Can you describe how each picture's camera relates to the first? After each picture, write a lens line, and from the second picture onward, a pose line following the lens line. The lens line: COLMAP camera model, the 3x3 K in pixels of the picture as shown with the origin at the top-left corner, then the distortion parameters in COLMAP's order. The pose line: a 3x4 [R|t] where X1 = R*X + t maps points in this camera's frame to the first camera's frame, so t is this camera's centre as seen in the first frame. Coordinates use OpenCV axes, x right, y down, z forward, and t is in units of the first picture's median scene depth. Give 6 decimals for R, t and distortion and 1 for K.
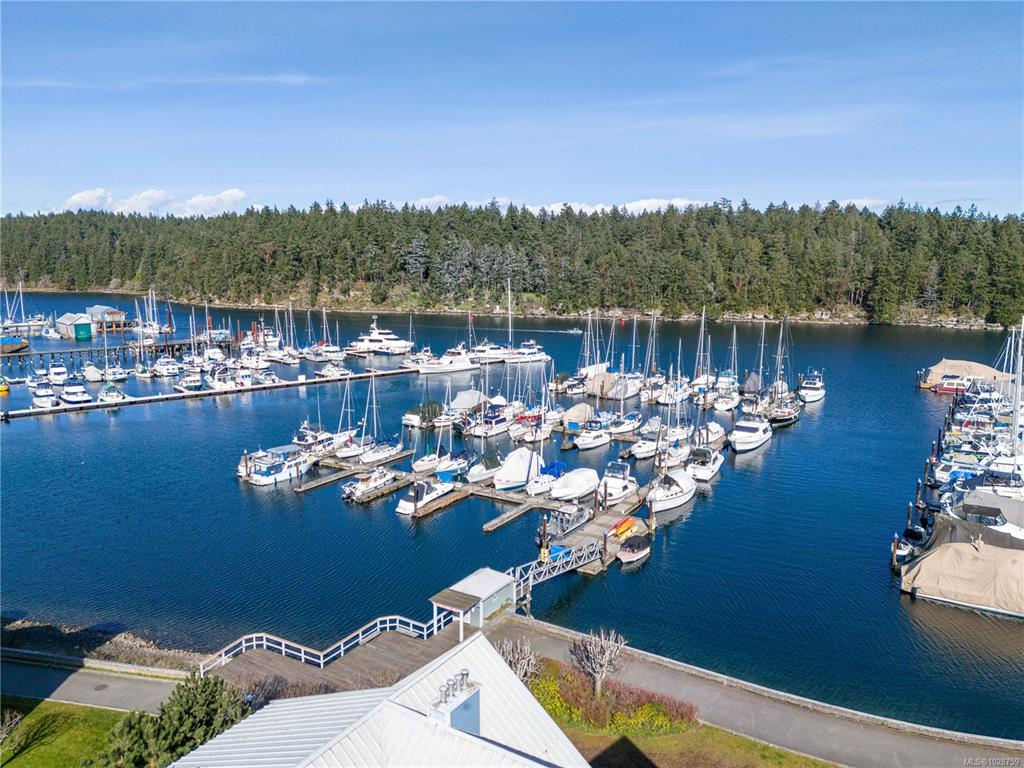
lens RADIAL K [[746.2, 0, 513.7], [0, 746.2, 387.7], [0, 0, 1]] dist [0.080894, -0.068569]
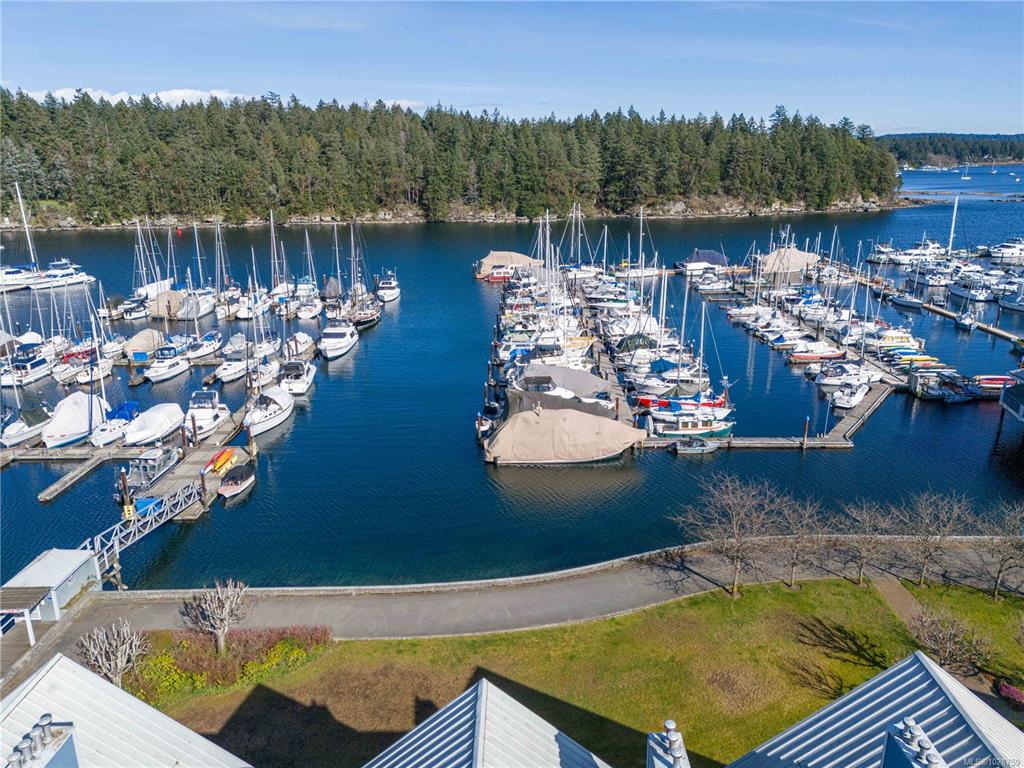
lens RADIAL K [[746.2, 0, 514.8], [0, 746.2, 385.9], [0, 0, 1]] dist [0.080894, -0.068569]
pose [[0.848642, -0.161347, 0.503760, 0.000493], [0.098594, 0.983904, 0.149038, -0.002925], [-0.519699, -0.076812, 0.850890, 0.019209]]
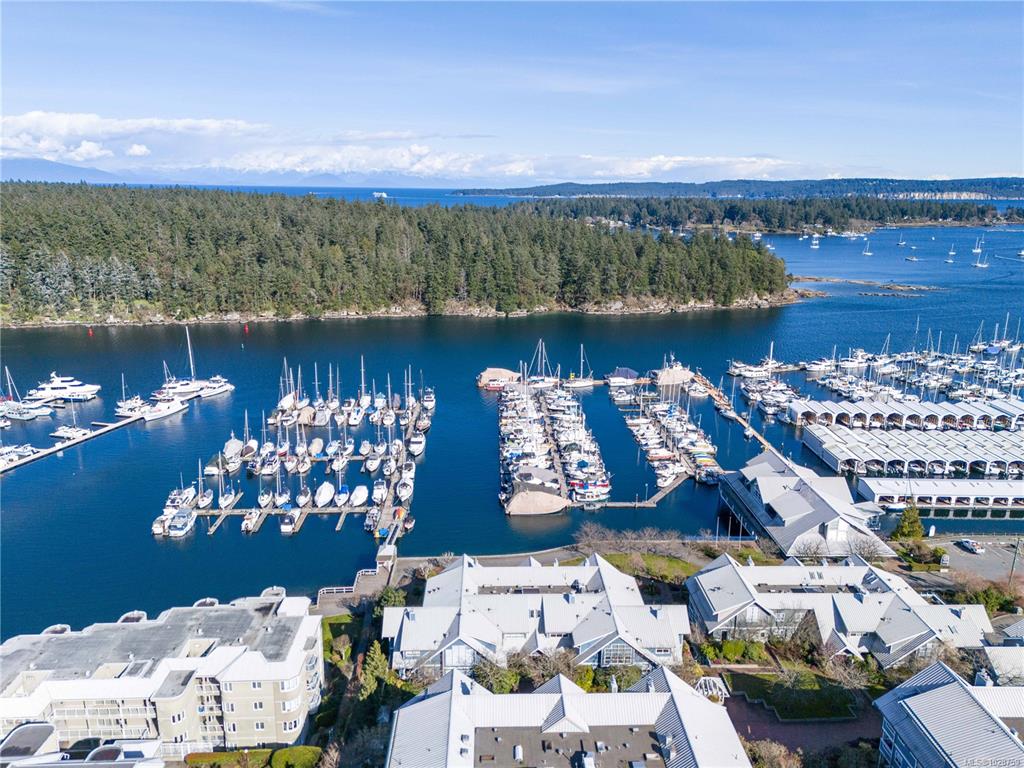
lens RADIAL K [[746.2, 0, 516.8], [0, 746.2, 385.3], [0, 0, 1]] dist [0.080894, -0.068569]
pose [[0.822344, -0.137509, 0.552125, -0.418563], [0.086414, 0.989285, 0.117679, -0.238244], [-0.562391, -0.049061, 0.825415, -0.579699]]
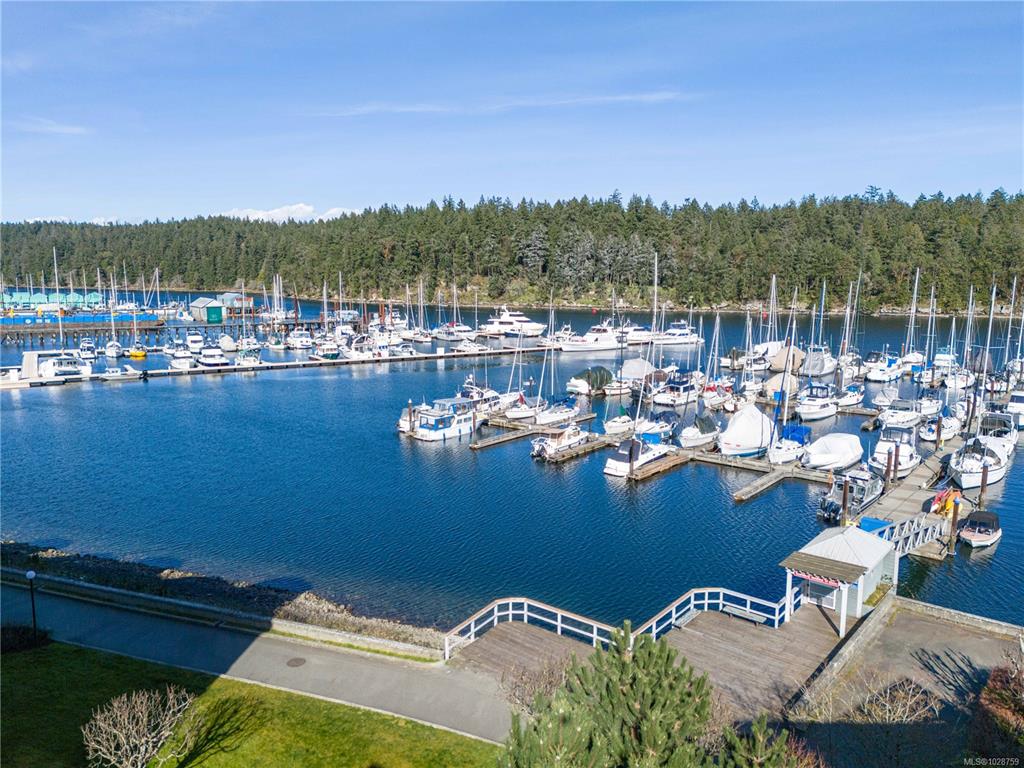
lens RADIAL K [[746.2, 0, 512.2], [0, 746.2, 382.9], [0, 0, 1]] dist [0.080894, -0.068569]
pose [[0.991609, 0.022260, -0.127341, -0.094603], [-0.025344, 0.999422, -0.022643, 0.055730], [0.126763, 0.025680, 0.991601, 0.128093]]
